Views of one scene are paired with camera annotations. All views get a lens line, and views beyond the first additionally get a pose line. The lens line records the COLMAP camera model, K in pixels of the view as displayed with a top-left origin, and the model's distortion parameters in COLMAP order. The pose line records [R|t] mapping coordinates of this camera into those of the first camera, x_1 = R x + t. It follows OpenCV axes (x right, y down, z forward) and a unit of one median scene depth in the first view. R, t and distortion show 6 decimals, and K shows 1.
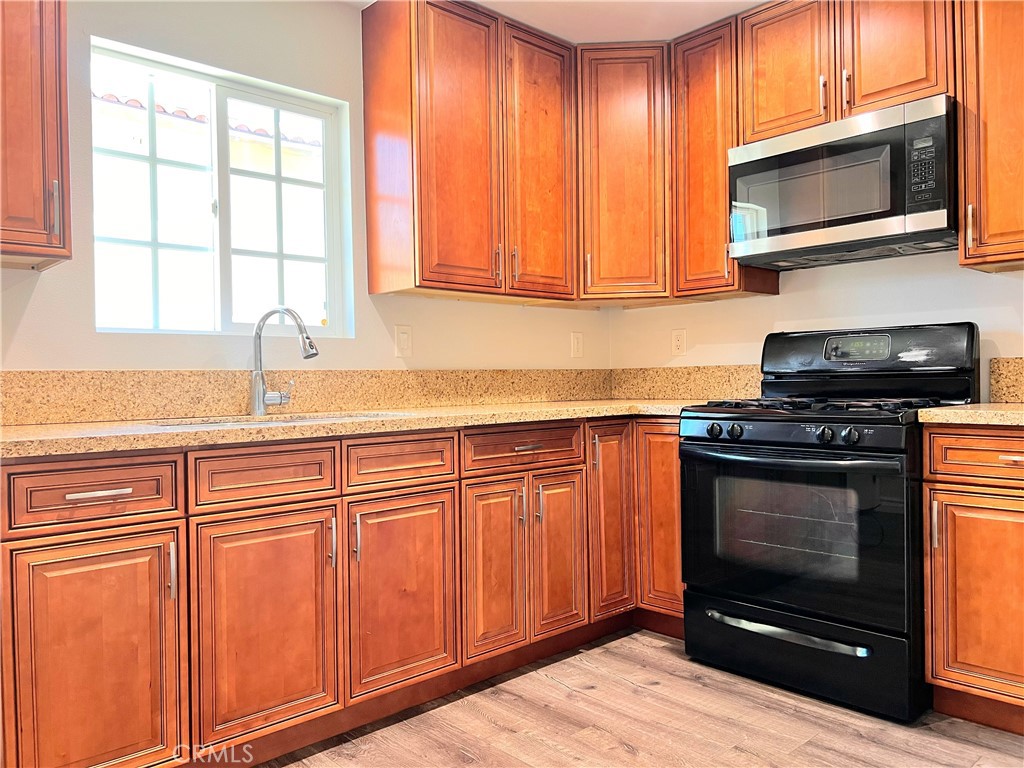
lens RADIAL K [[776.7, 0, 507.1], [0, 776.7, 384.9], [0, 0, 1]] dist [0.059103, -0.067825]
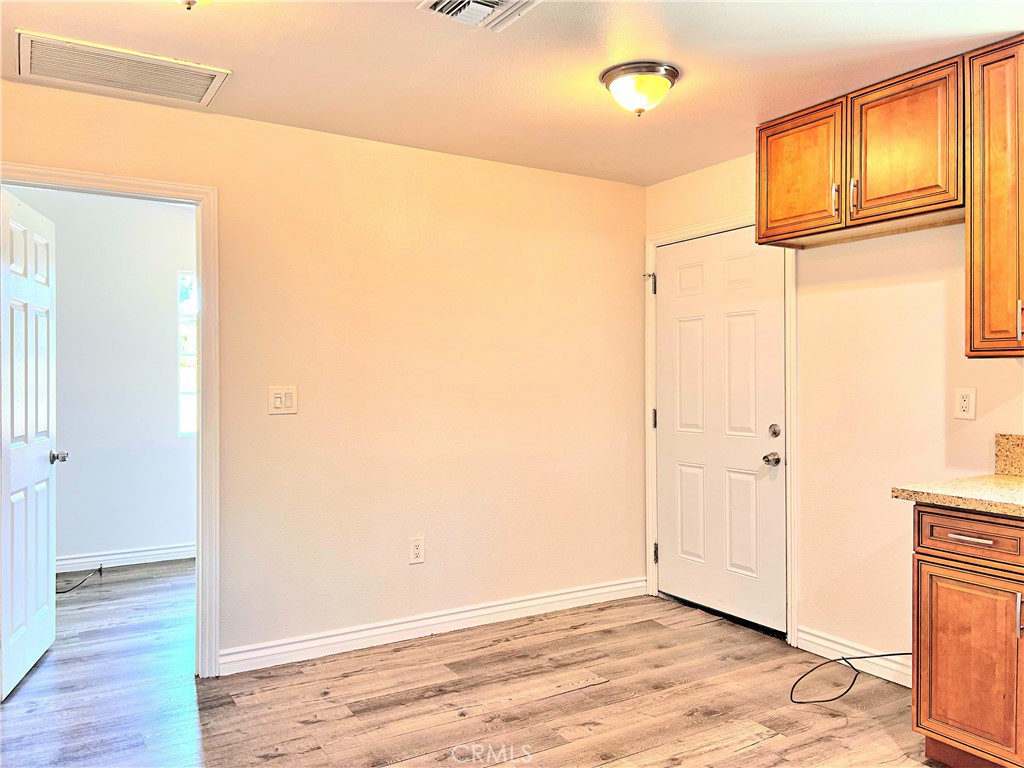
lens RADIAL K [[776.7, 0, 507.1], [0, 776.7, 384.9], [0, 0, 1]] dist [0.059103, -0.067825]
pose [[-0.197668, 0.029179, -0.979835, 0.674179], [-0.003872, 0.999526, 0.030546, -0.116811], [0.980261, 0.009832, -0.197462, 0.318683]]
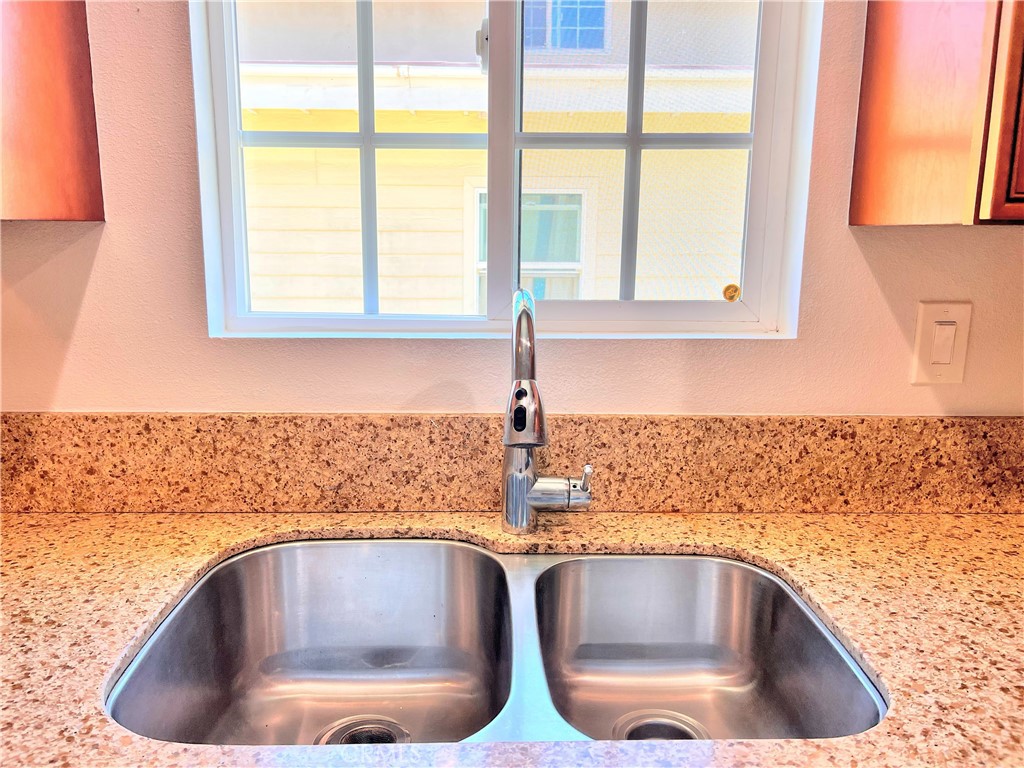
lens RADIAL K [[776.7, 0, 507.1], [0, 776.7, 384.9], [0, 0, 1]] dist [0.059103, -0.067825]
pose [[0.752986, 0.147903, -0.641200, -0.051092], [-0.027541, 0.980643, 0.193859, -0.126066], [0.657460, -0.128314, 0.742483, 0.676796]]
